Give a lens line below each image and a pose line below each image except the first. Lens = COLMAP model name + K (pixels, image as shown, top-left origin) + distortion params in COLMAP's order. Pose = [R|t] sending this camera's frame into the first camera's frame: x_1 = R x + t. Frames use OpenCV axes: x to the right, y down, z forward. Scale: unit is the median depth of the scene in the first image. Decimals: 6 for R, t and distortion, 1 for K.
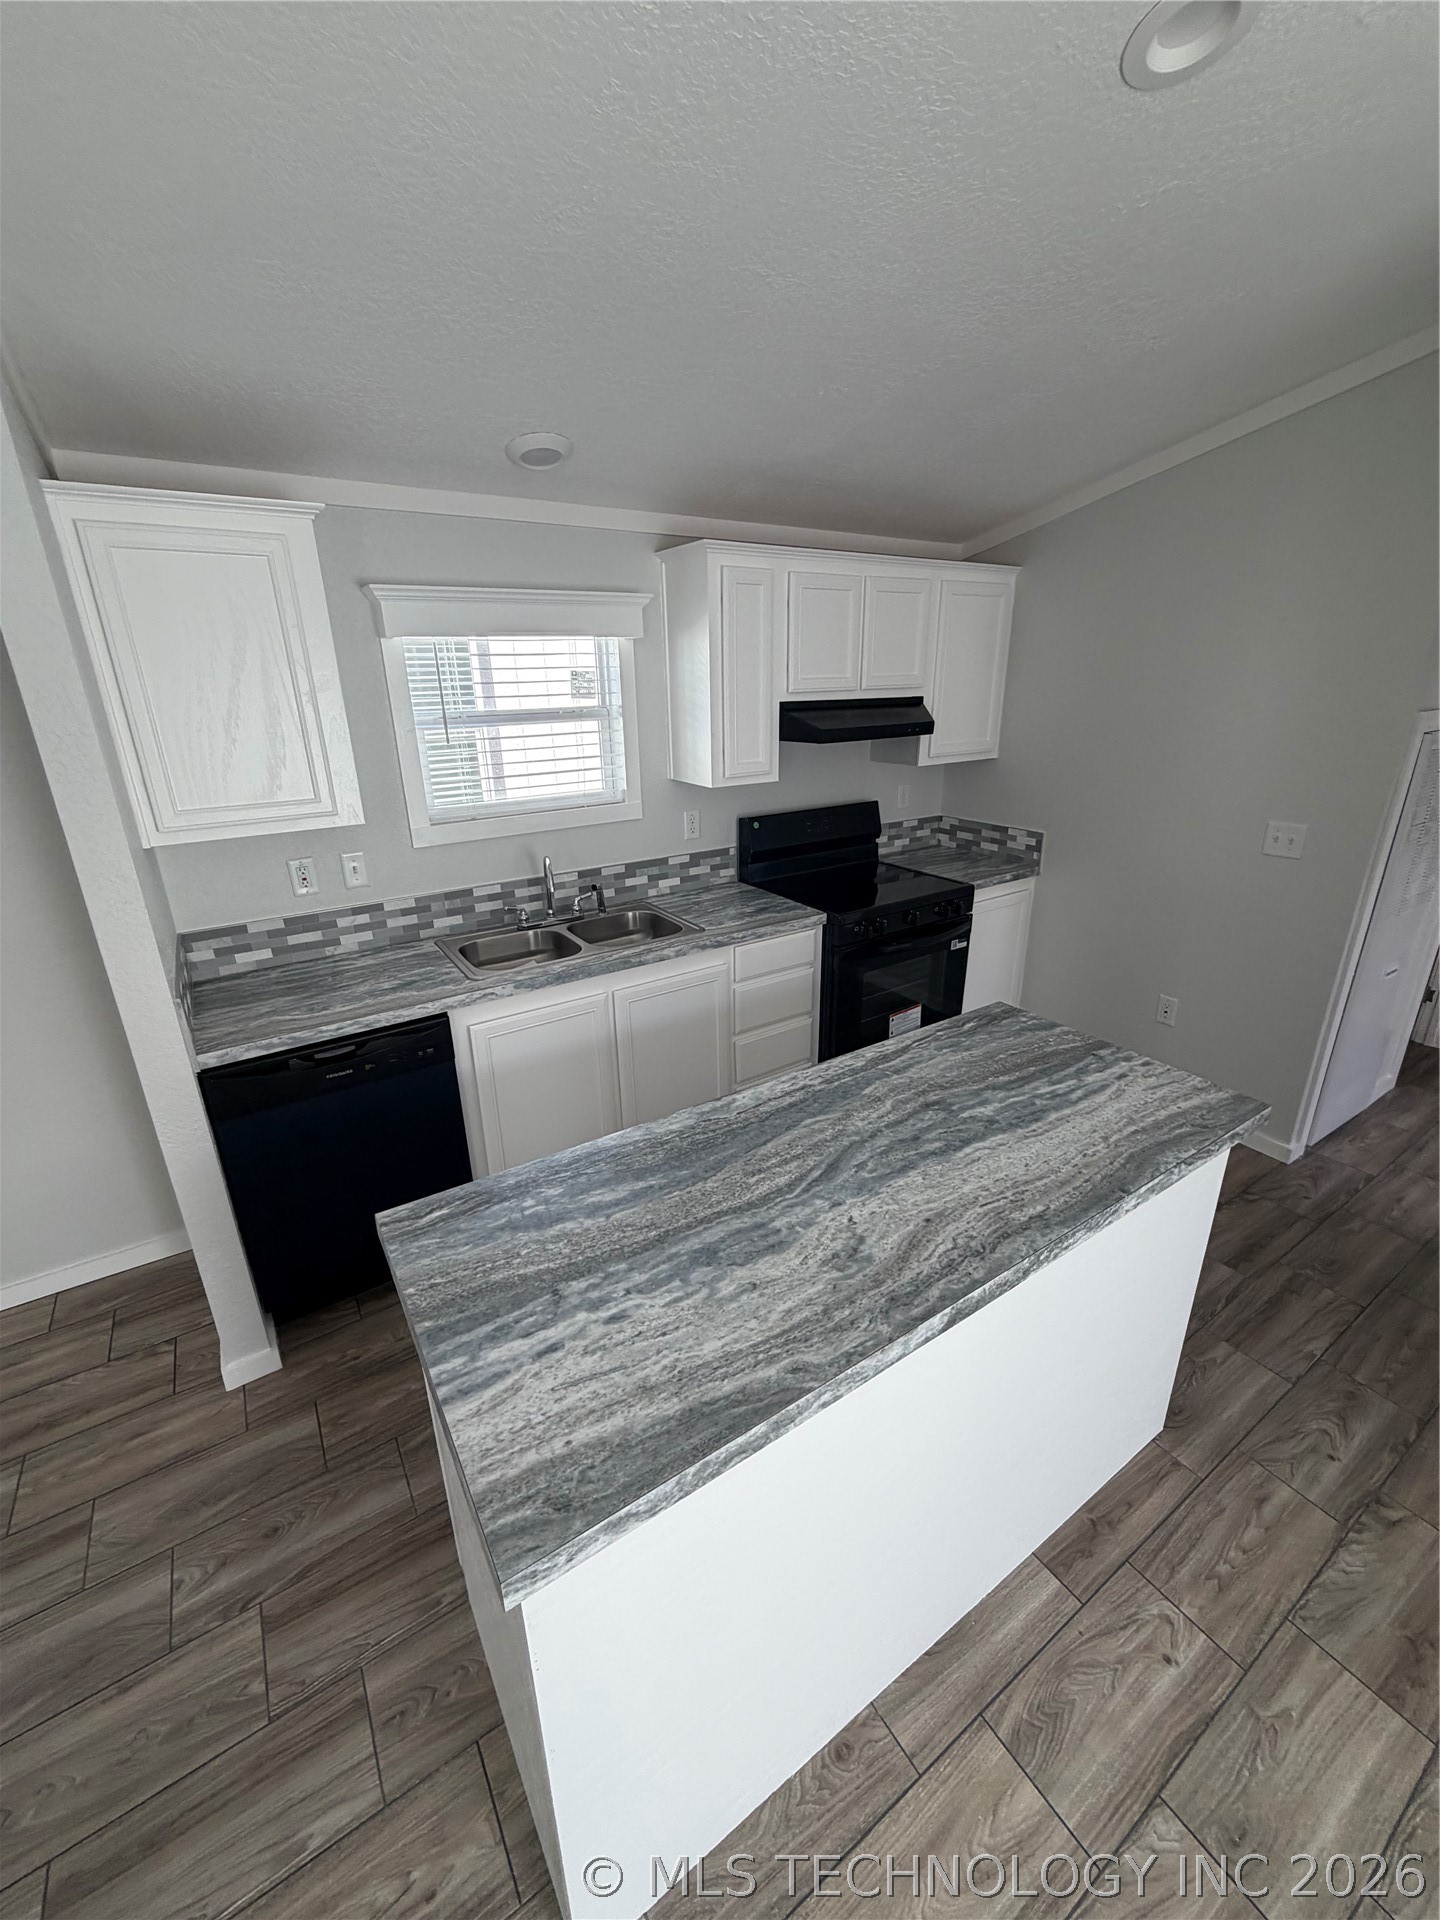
lens RADIAL K [[765.9, 0, 716.3], [0, 765.9, 950.9], [0, 0, 1]] dist [-0.000090, -0.000035]
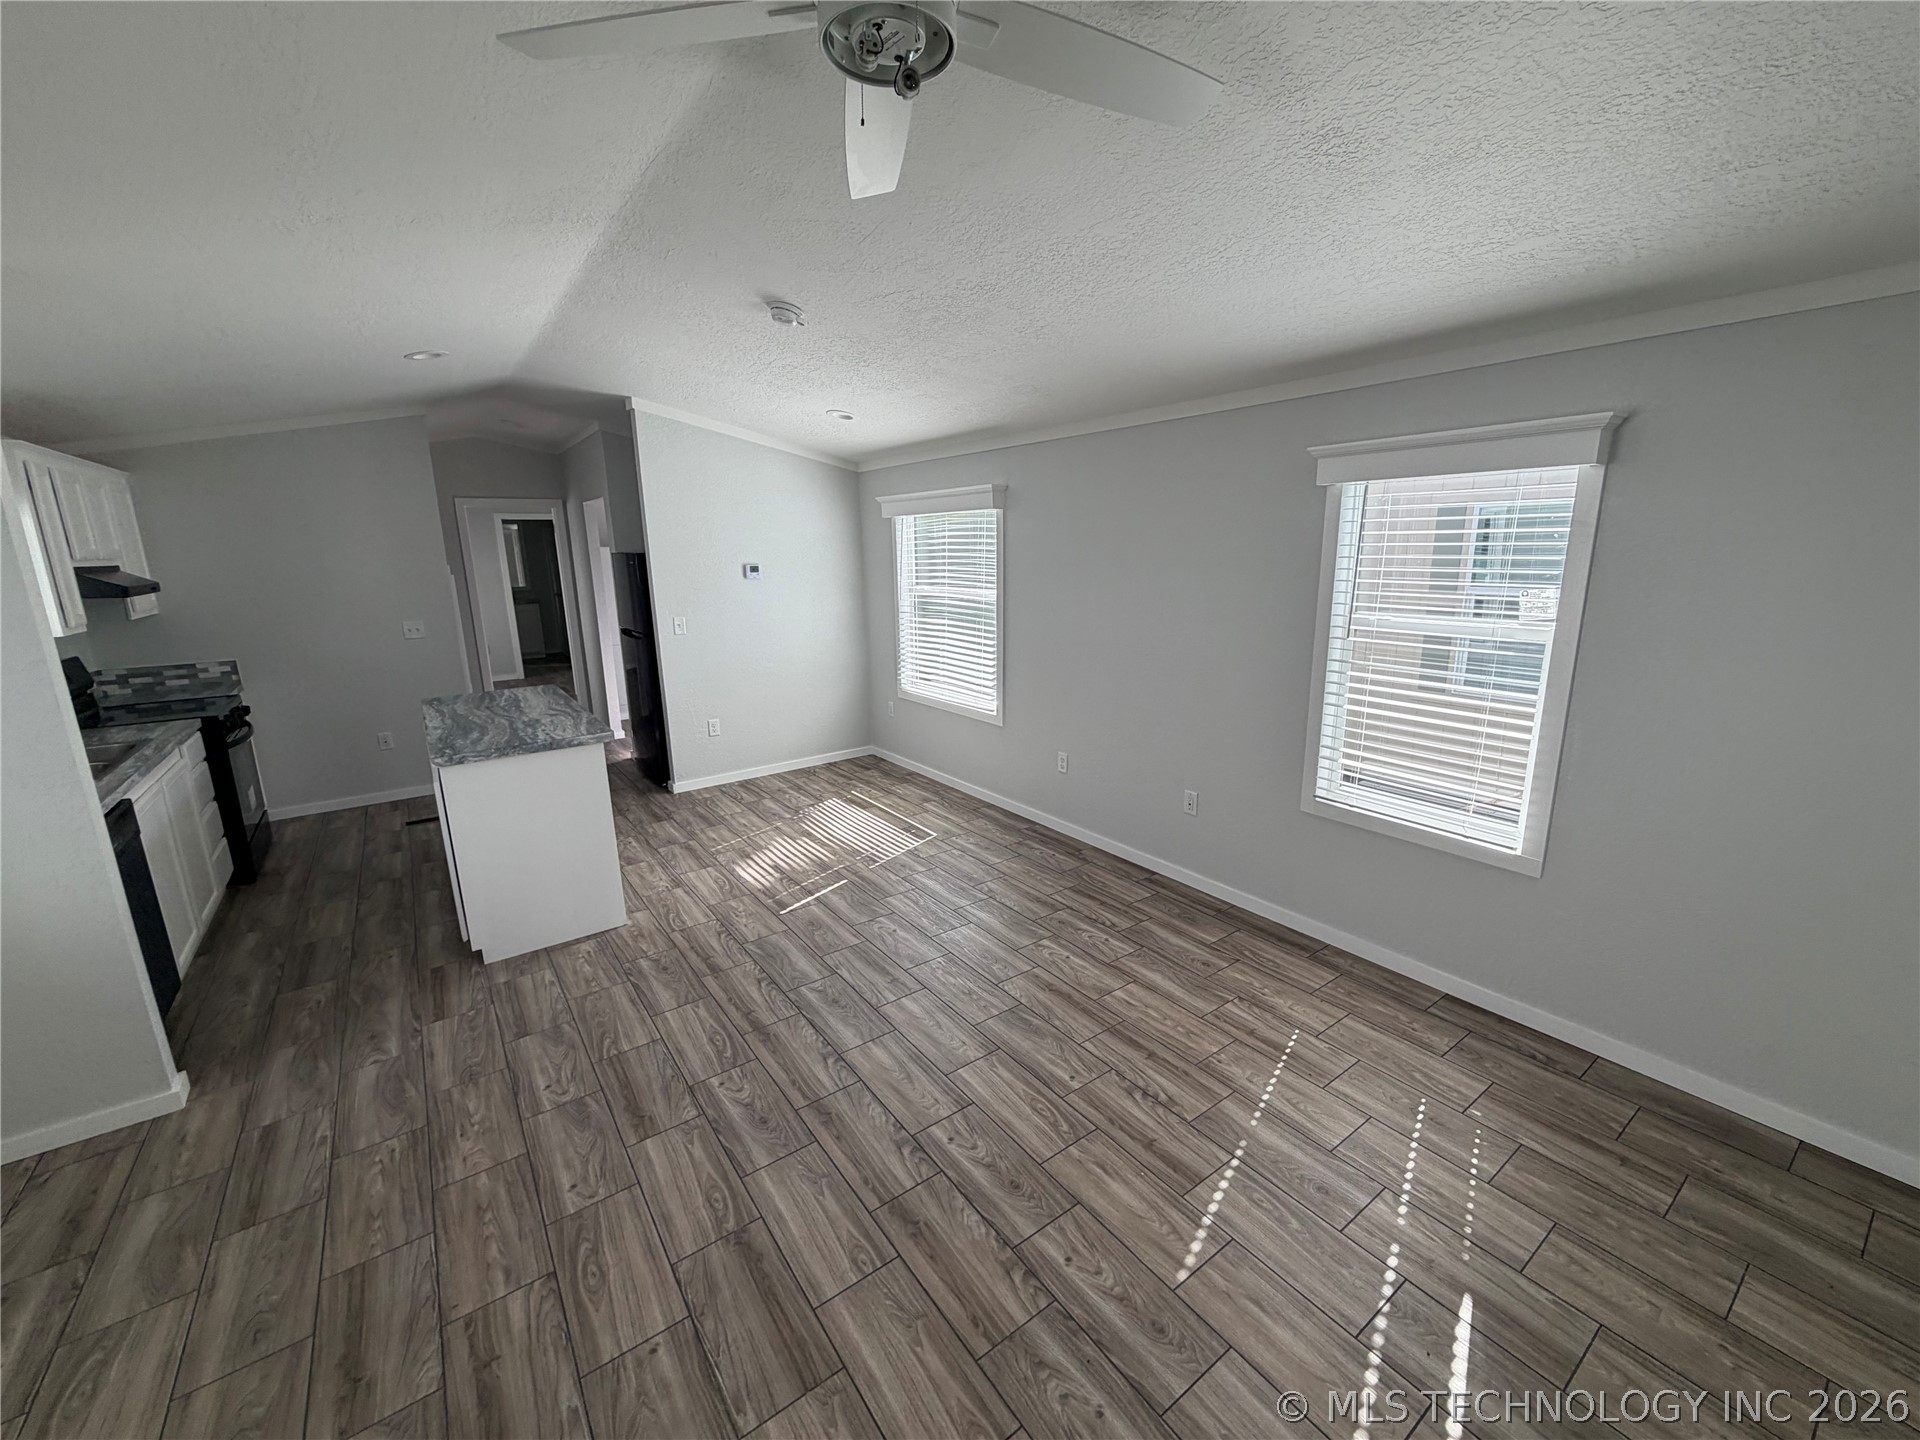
lens RADIAL K [[765.9, 0, 957.5], [0, 765.9, 720.4], [0, 0, 1]] dist [-0.000090, -0.000035]
pose [[-0.051263, -0.205031, 0.977412, -1.036330], [0.353521, 0.911603, 0.209767, 0.118806], [-0.934021, 0.356289, 0.025751, -0.219827]]
